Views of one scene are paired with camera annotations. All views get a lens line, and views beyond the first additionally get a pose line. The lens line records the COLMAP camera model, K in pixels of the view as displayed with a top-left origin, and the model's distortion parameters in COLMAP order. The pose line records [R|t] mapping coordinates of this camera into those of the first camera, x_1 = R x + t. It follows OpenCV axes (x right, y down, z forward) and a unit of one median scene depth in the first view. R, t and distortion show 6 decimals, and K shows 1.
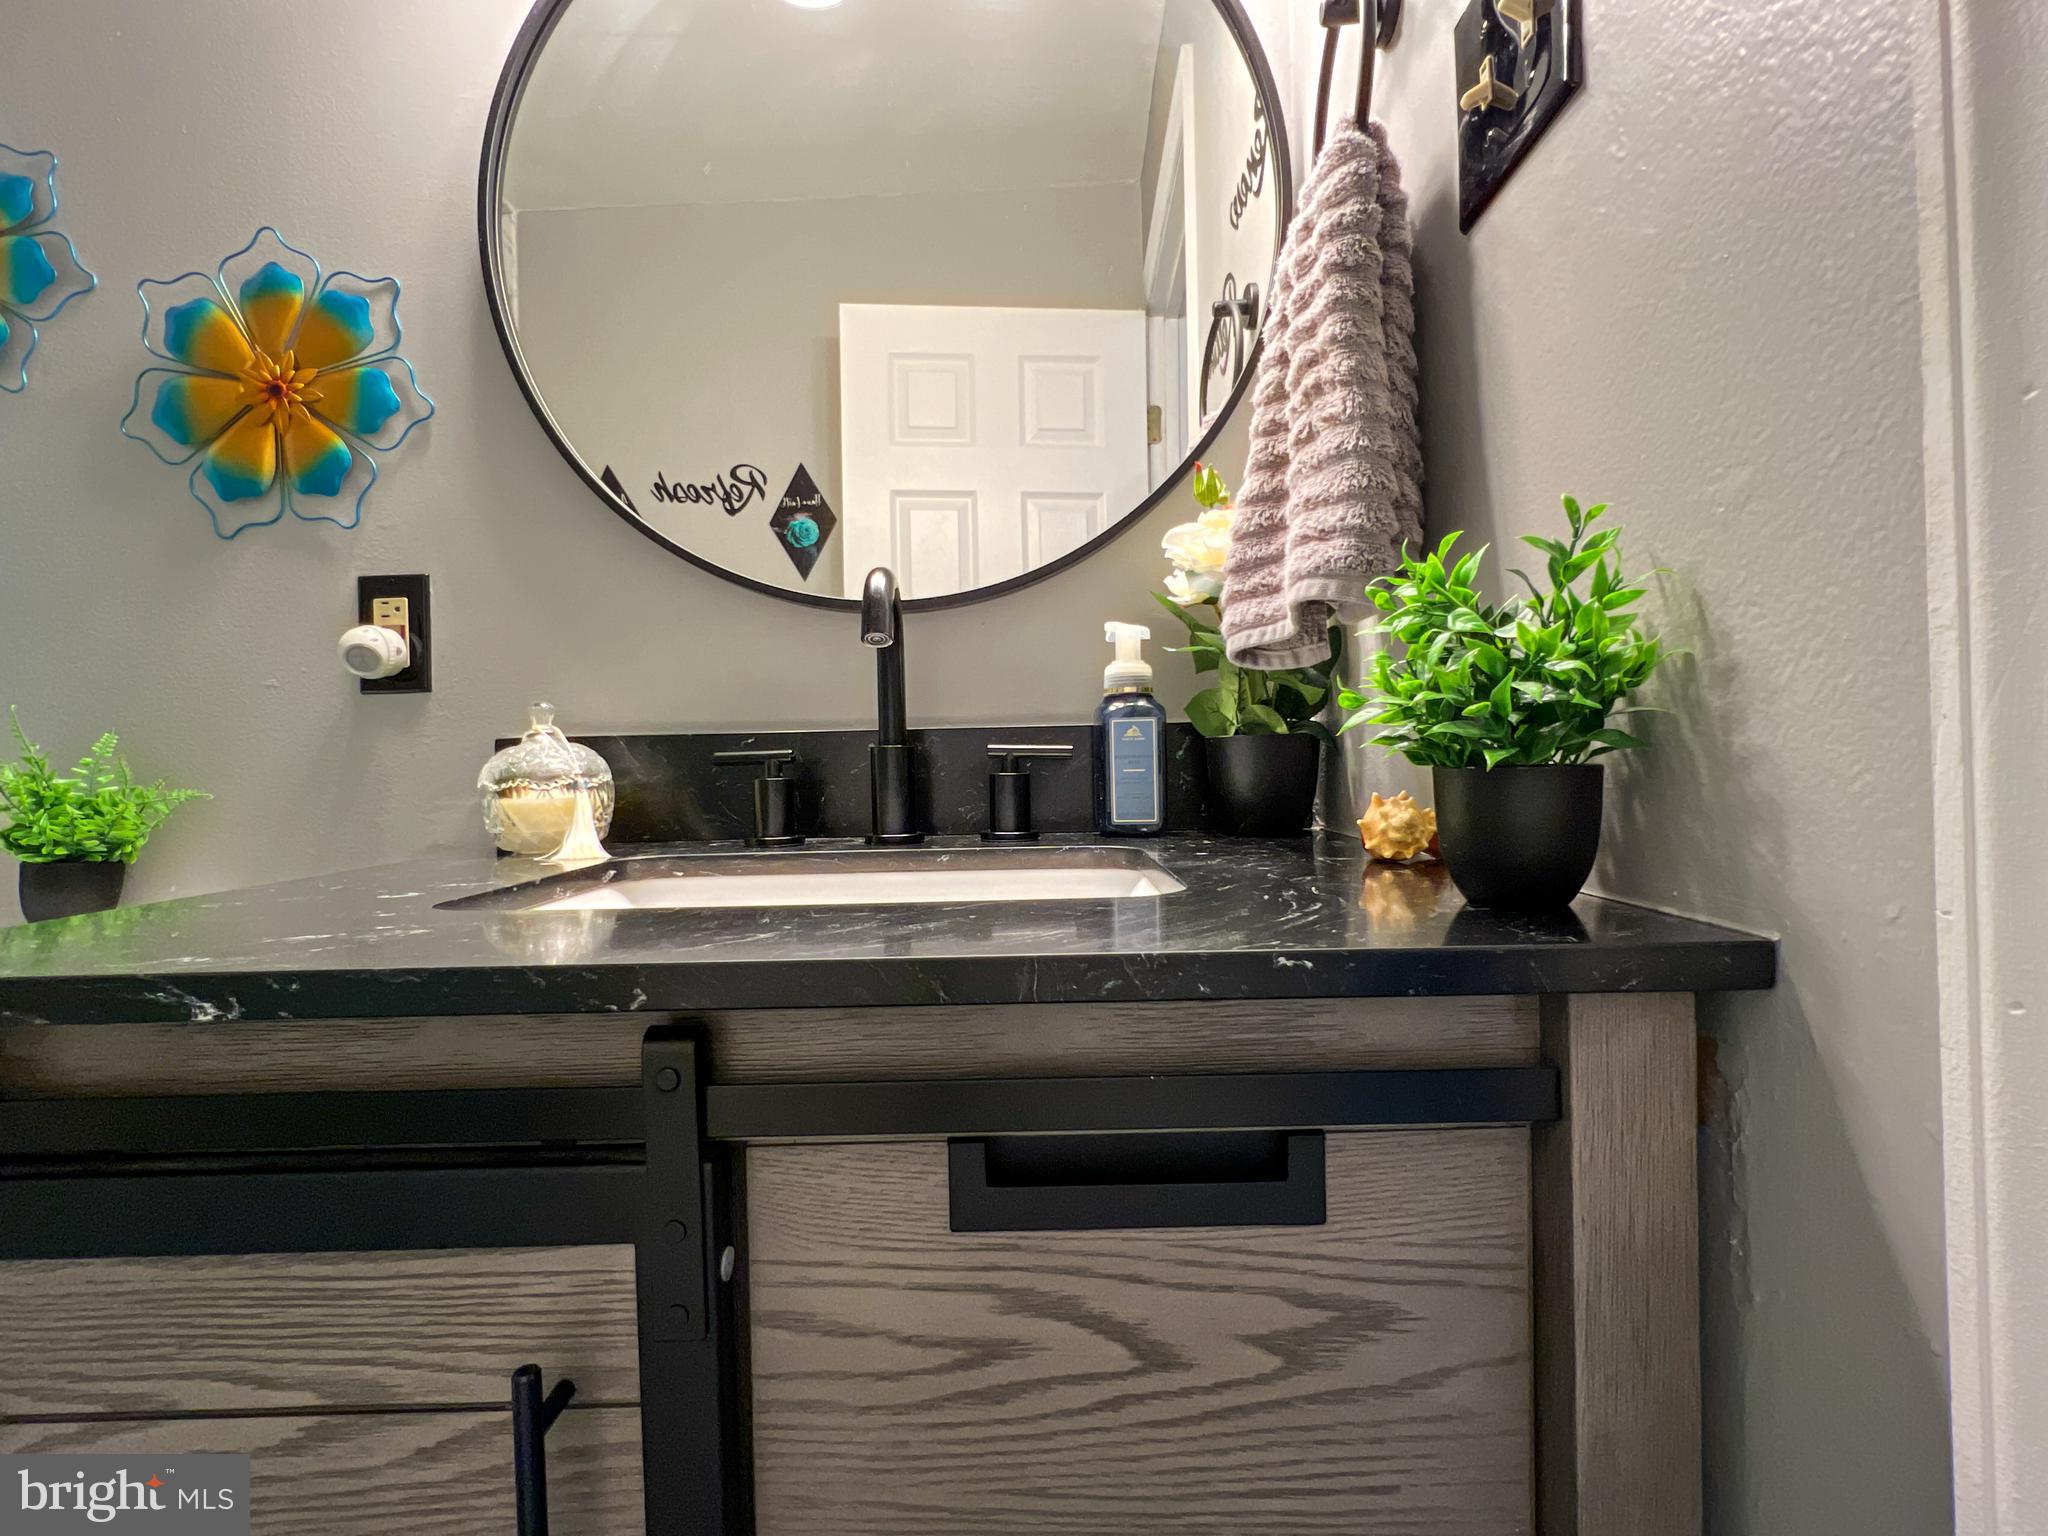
lens RADIAL K [[963.4, 0, 1027.7], [0, 963.4, 772.5], [0, 0, 1]] dist [-0.005495, 0.000646]
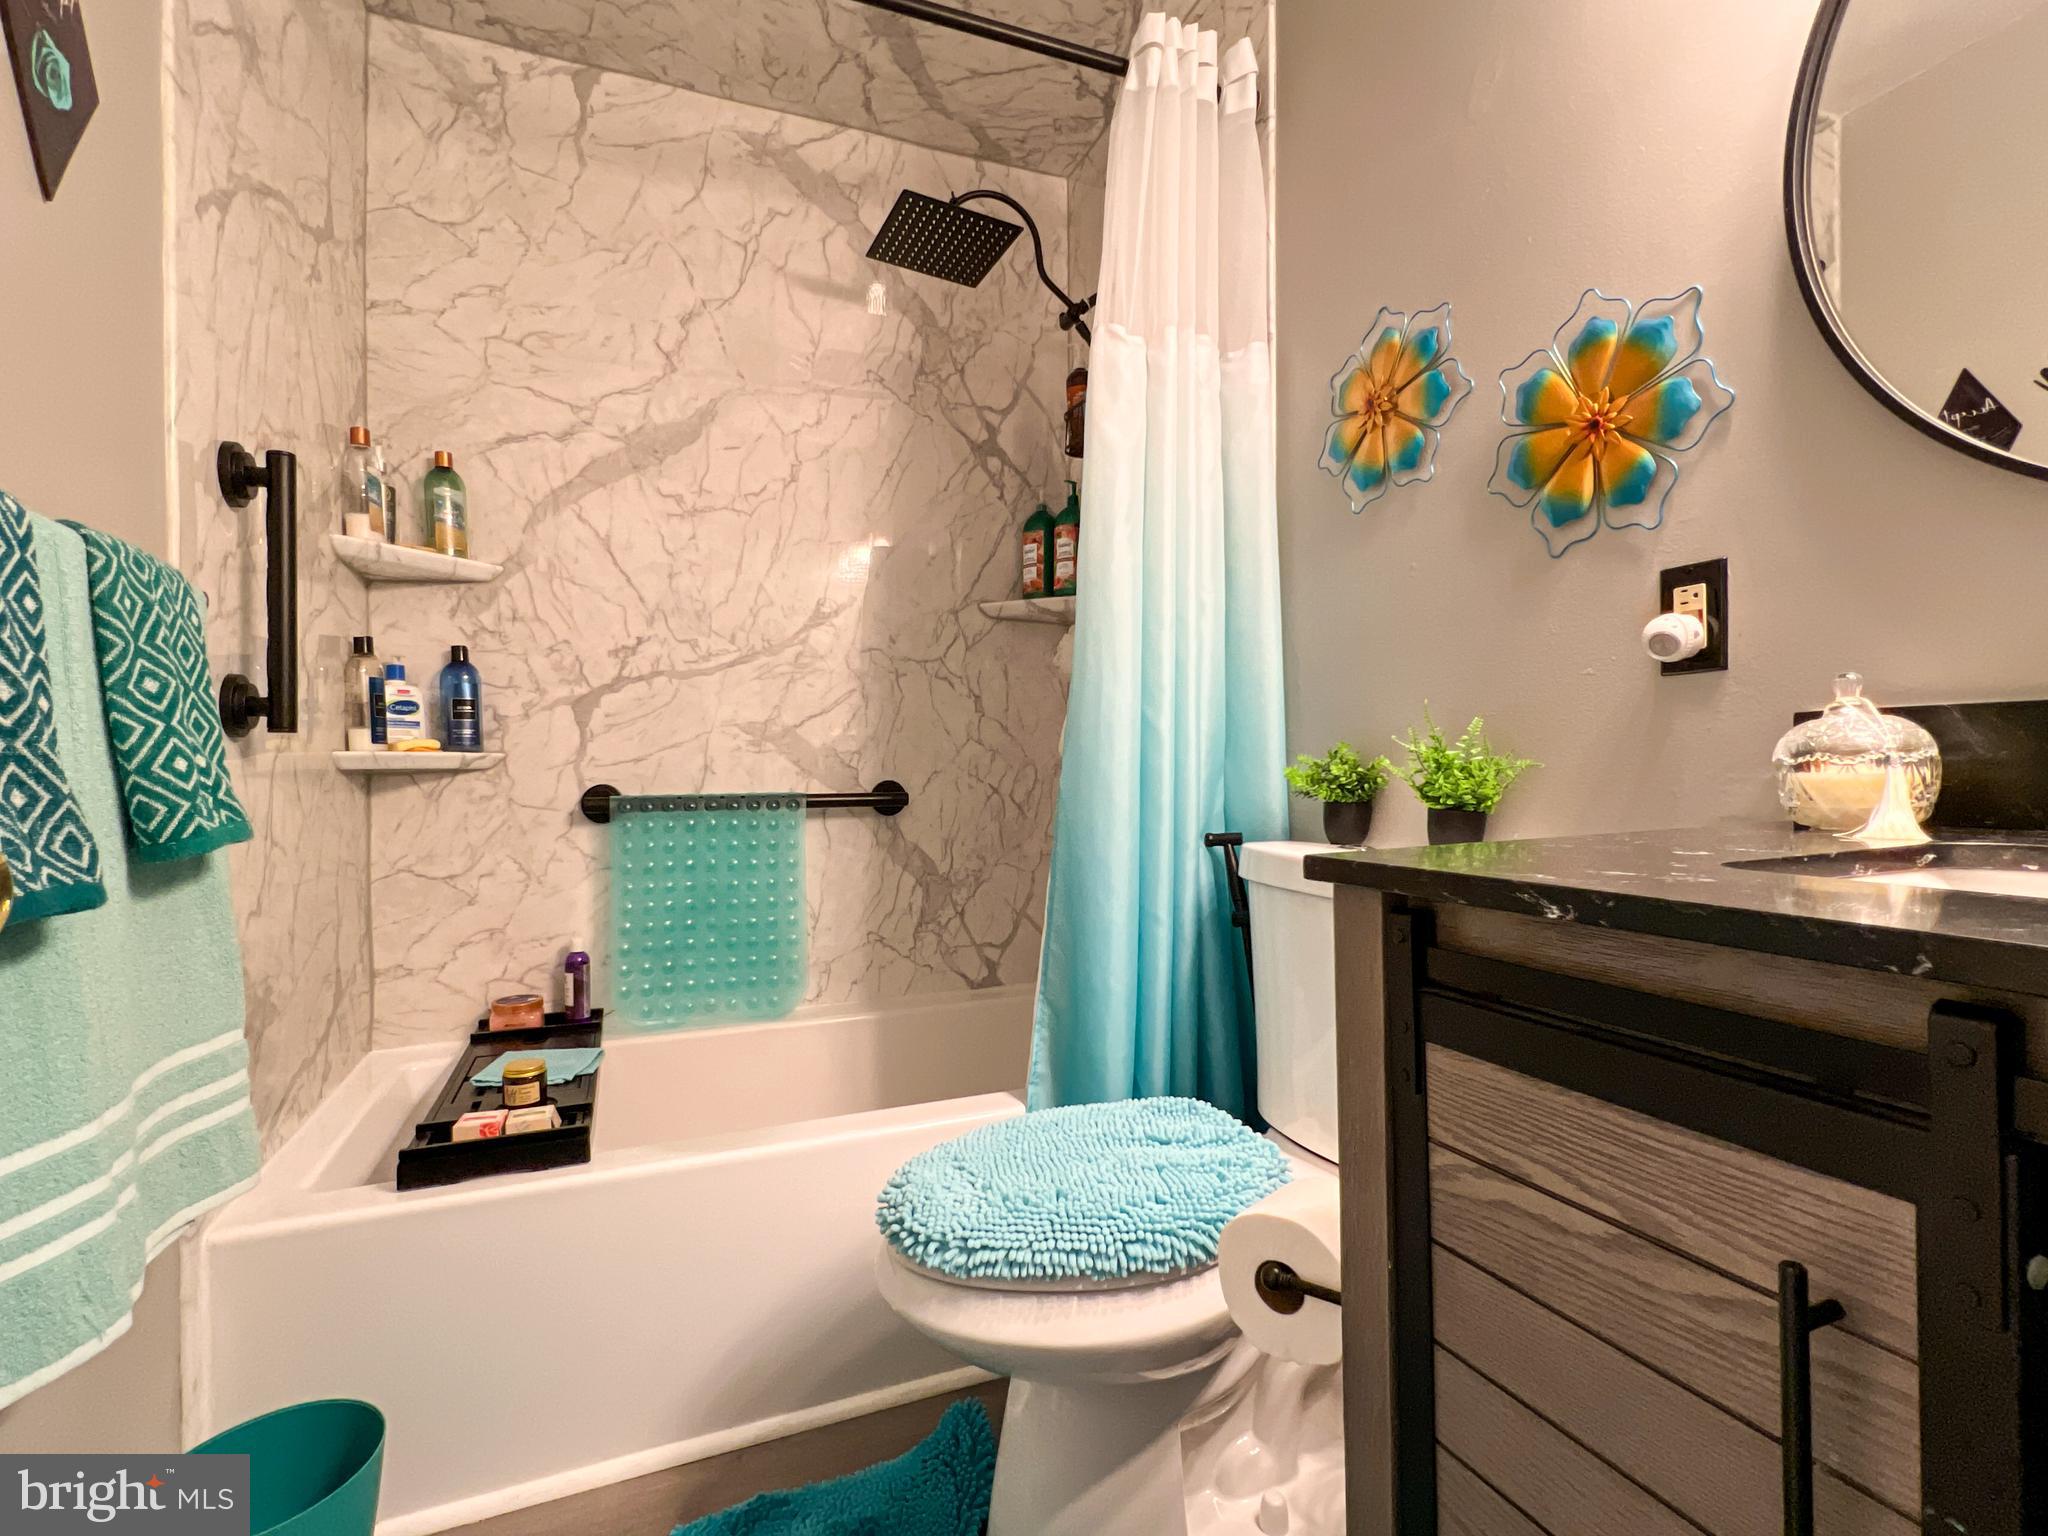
lens RADIAL K [[967.9, 0, 1024.3], [0, 967.9, 771.3], [0, 0, 1]] dist [-0.006770, 0.002820]
pose [[0.373690, 0.024224, -0.927237, 0.079400], [-0.000051, 0.999659, 0.026095, -0.000271], [0.927554, -0.009705, 0.373564, -0.117028]]
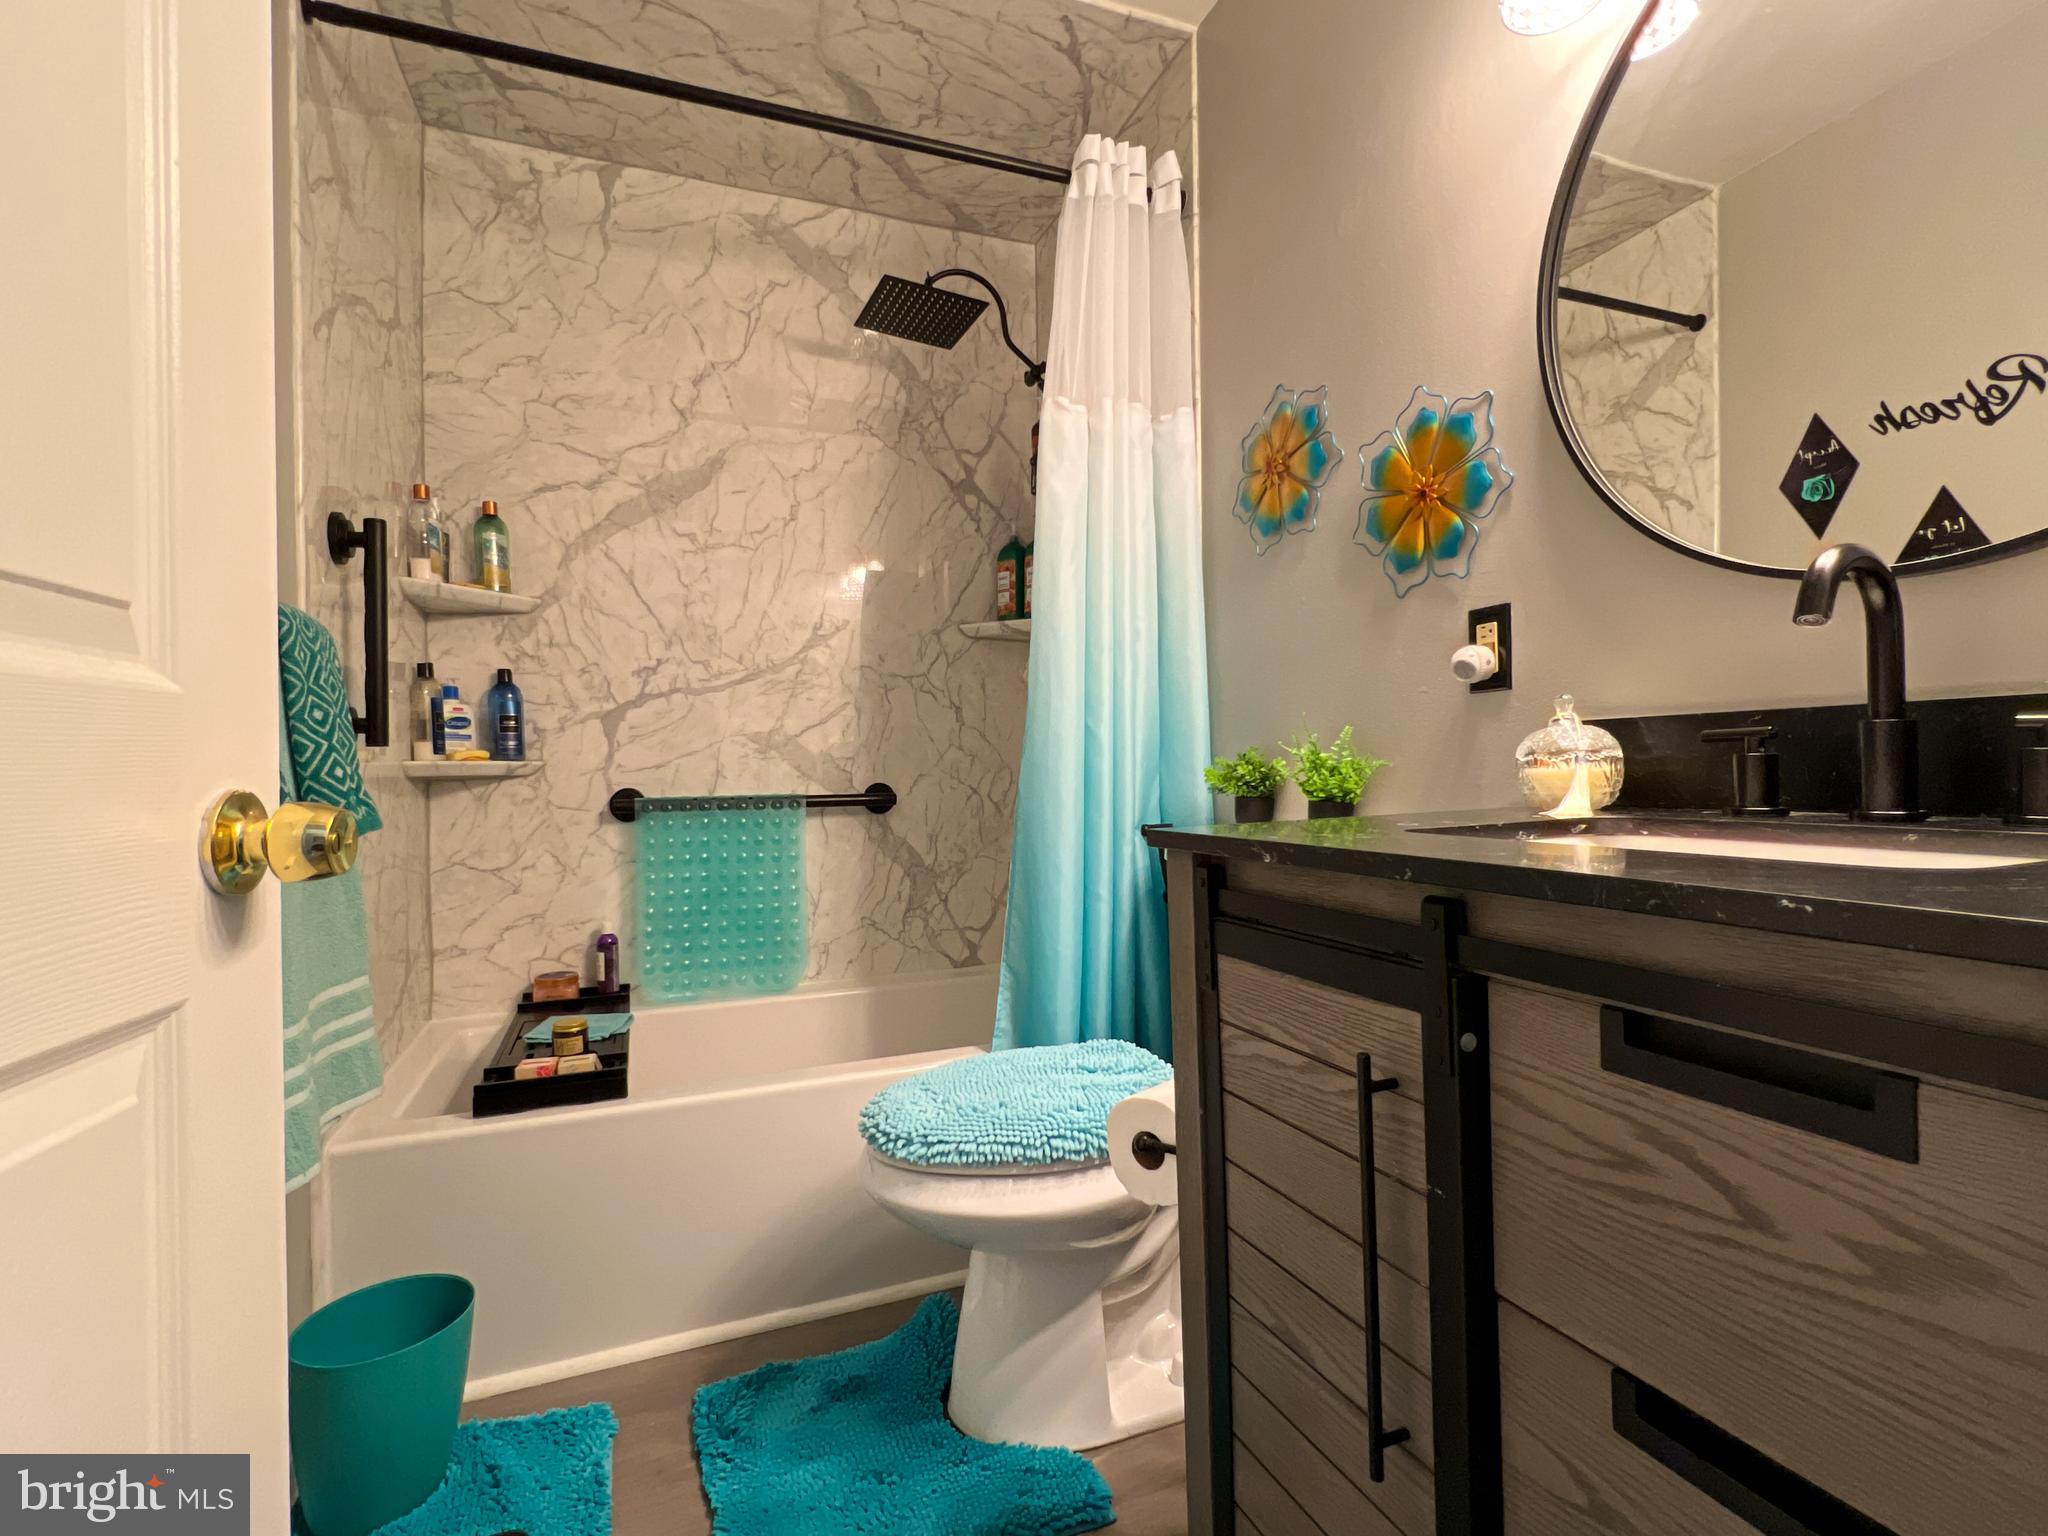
lens RADIAL K [[967.9, 0, 1024.3], [0, 967.9, 771.3], [0, 0, 1]] dist [-0.006770, 0.002820]
pose [[0.368016, 0.017741, -0.929650, 0.433648], [0.008456, 0.999713, 0.022425, -0.004860], [0.929781, -0.016114, 0.367760, -0.154705]]
